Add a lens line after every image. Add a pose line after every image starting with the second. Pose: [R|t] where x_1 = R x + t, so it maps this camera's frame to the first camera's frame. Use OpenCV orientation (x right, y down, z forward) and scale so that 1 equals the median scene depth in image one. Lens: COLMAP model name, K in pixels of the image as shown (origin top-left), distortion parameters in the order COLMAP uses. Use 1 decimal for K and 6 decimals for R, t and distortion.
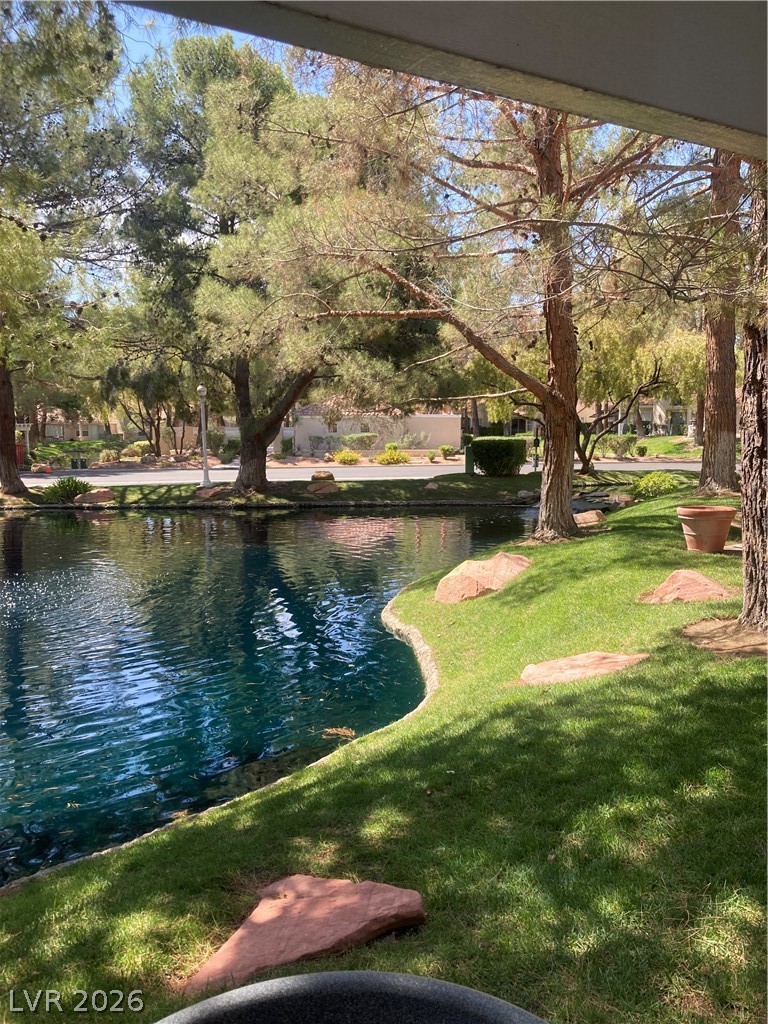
lens RADIAL K [[851.1, 0, 386.5], [0, 851.1, 544.7], [0, 0, 1]] dist [0.003172, -0.002855]
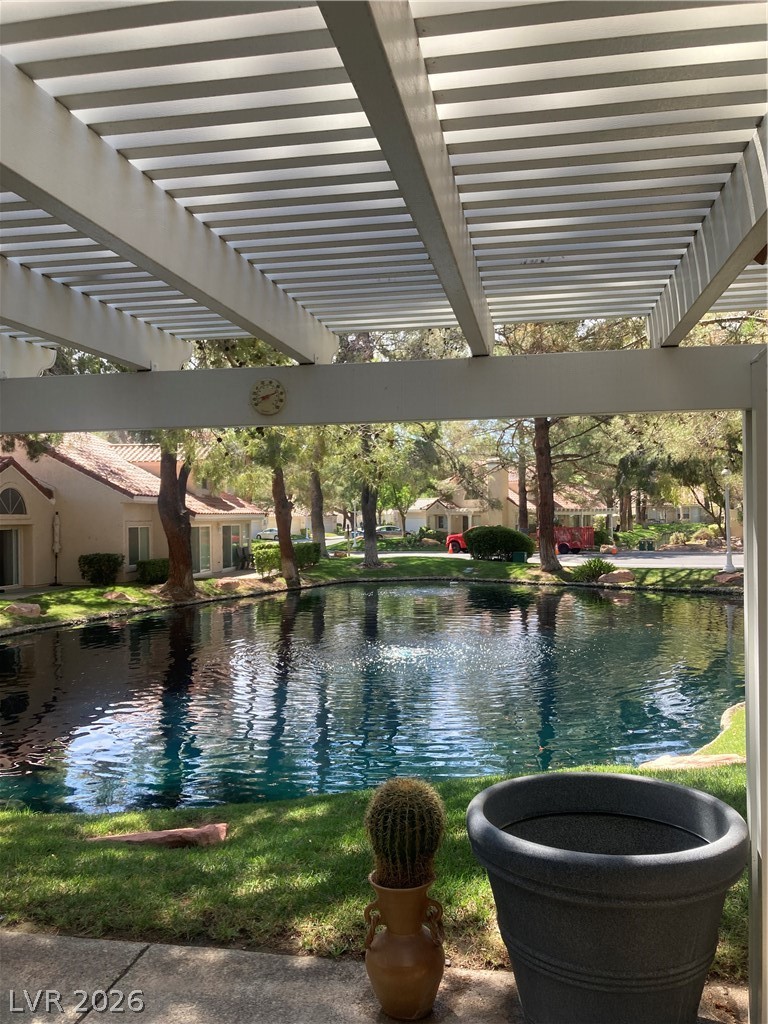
lens RADIAL K [[849.9, 0, 388.7], [0, 849.9, 525.4], [0, 0, 1]] dist [0.056563, -0.070724]
pose [[0.767615, 0.002013, -0.640908, 0.119690], [-0.077257, 0.992994, -0.089412, -0.002753], [0.636238, 0.118148, 0.762392, -0.008081]]
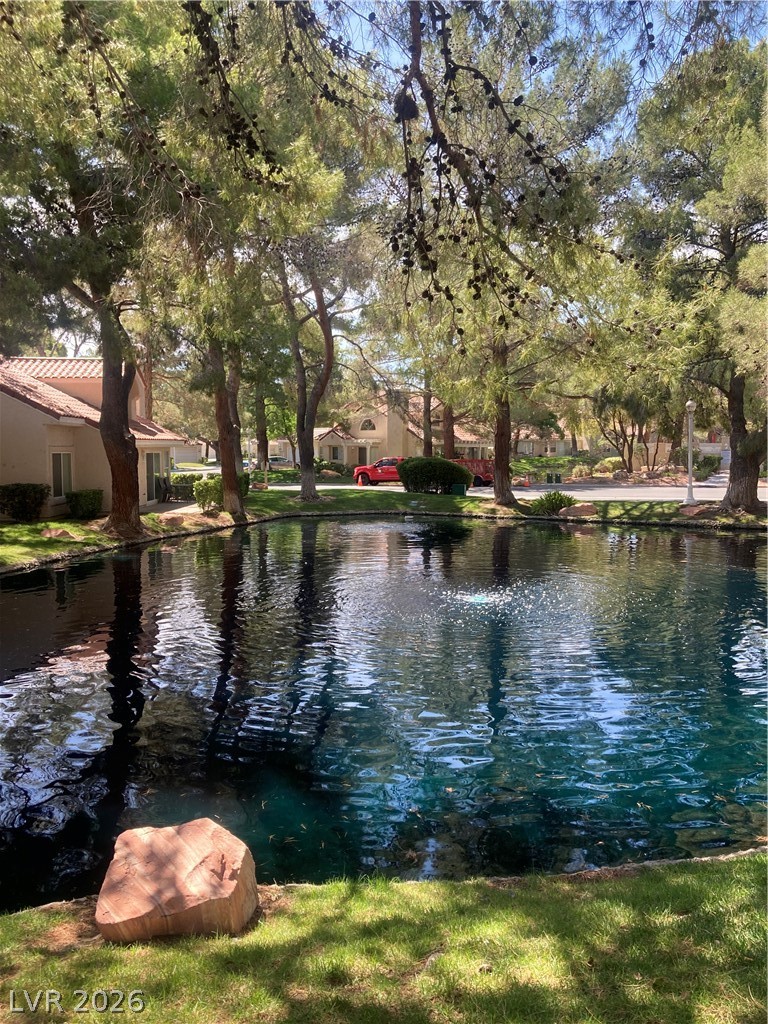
lens RADIAL K [[849.9, 0, 388.7], [0, 849.9, 525.4], [0, 0, 1]] dist [0.056563, -0.070724]
pose [[0.867270, 0.048720, -0.495448, -0.026124], [-0.069363, 0.997318, -0.023347, 0.002197], [0.492982, 0.054614, 0.868323, -0.014872]]
